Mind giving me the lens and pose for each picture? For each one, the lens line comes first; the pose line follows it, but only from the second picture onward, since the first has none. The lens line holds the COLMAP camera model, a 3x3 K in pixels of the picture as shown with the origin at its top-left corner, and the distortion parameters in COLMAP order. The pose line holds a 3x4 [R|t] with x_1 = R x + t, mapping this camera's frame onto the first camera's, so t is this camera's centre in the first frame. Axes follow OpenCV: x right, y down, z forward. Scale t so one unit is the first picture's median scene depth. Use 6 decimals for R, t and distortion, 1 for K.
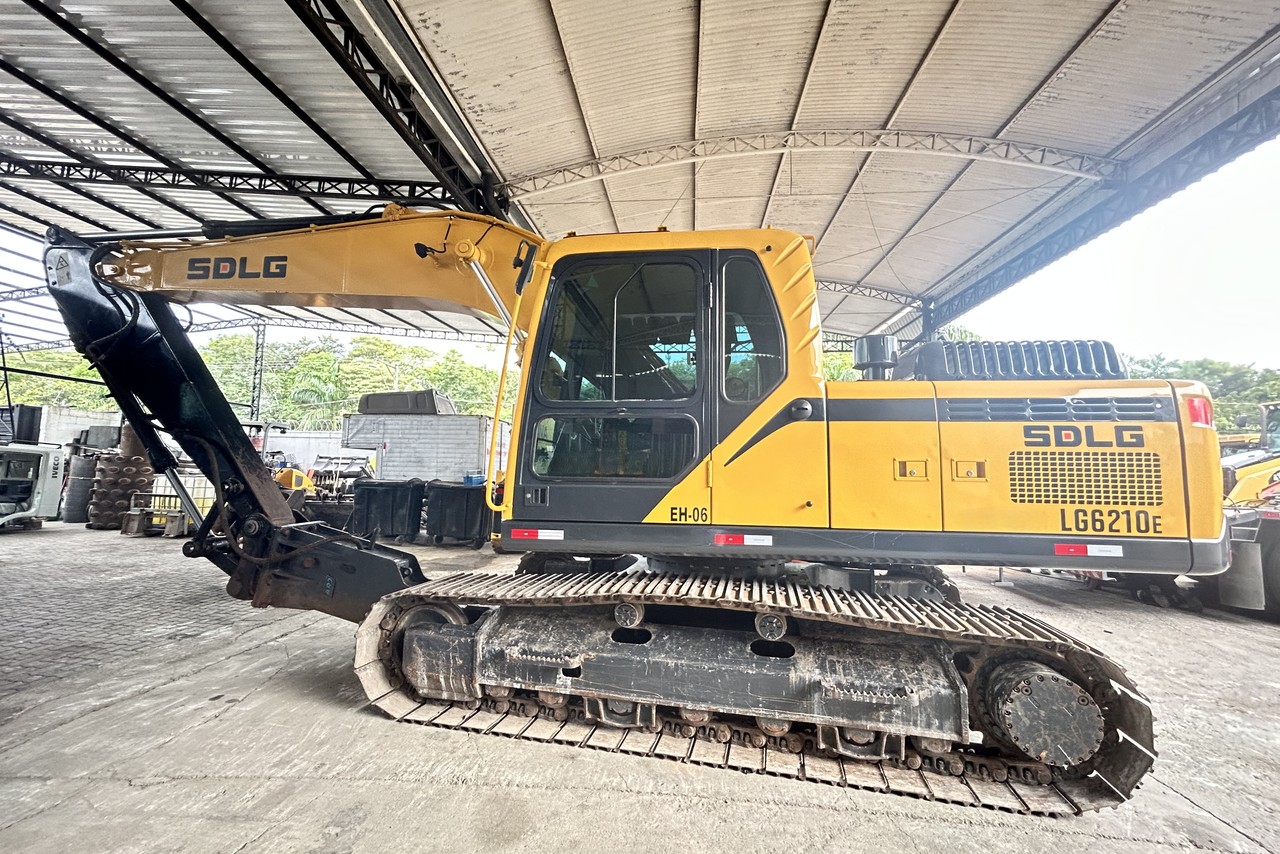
lens RADIAL K [[521.7, 0, 640.0], [0, 521.7, 427.0], [0, 0, 1]] dist [-0.001583, -0.000028]
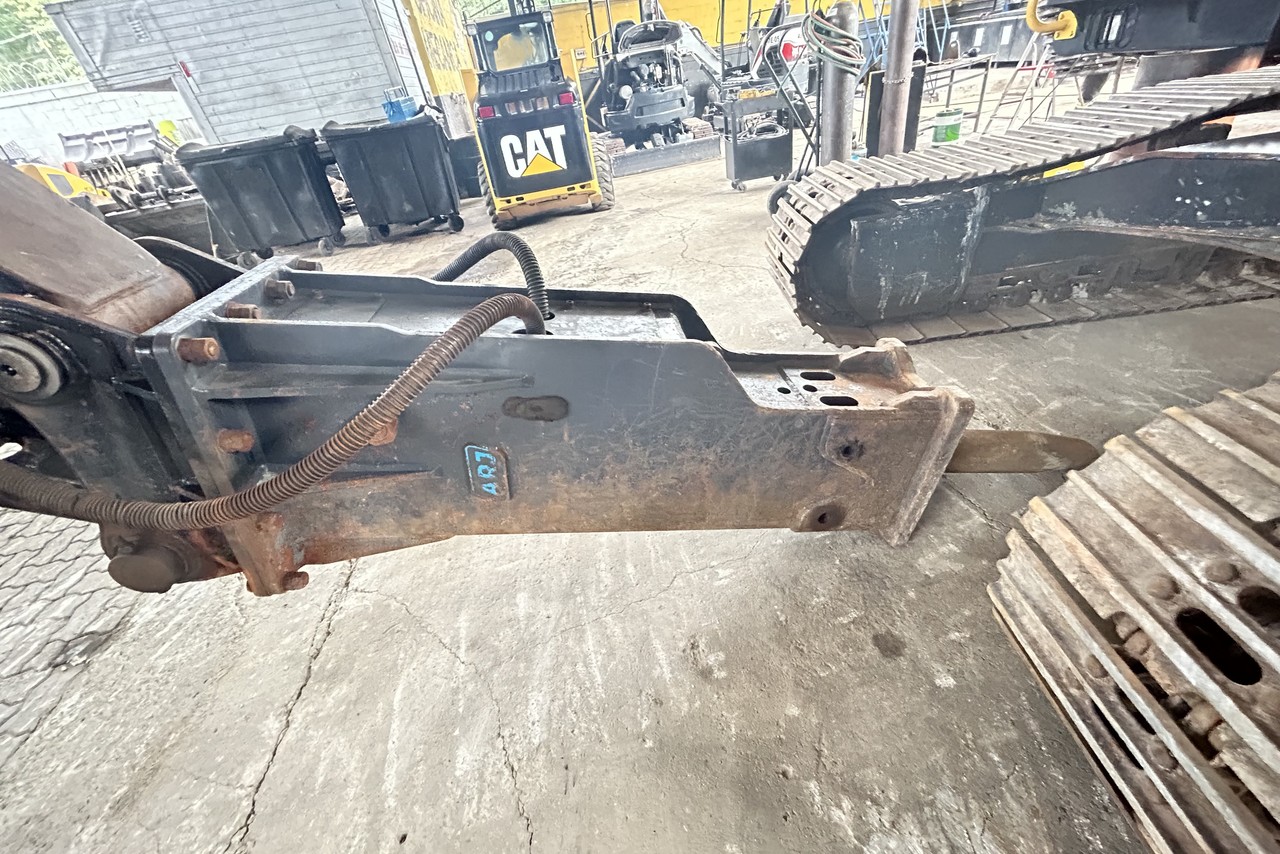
lens RADIAL K [[521.7, 0, 640.0], [0, 521.7, 427.0], [0, 0, 1]] dist [-0.001583, -0.000028]
pose [[0.959267, -0.264247, 0.099905, -0.480092], [0.143850, 0.761255, 0.632295, 0.100167], [-0.243135, -0.592169, 0.768259, 0.689498]]
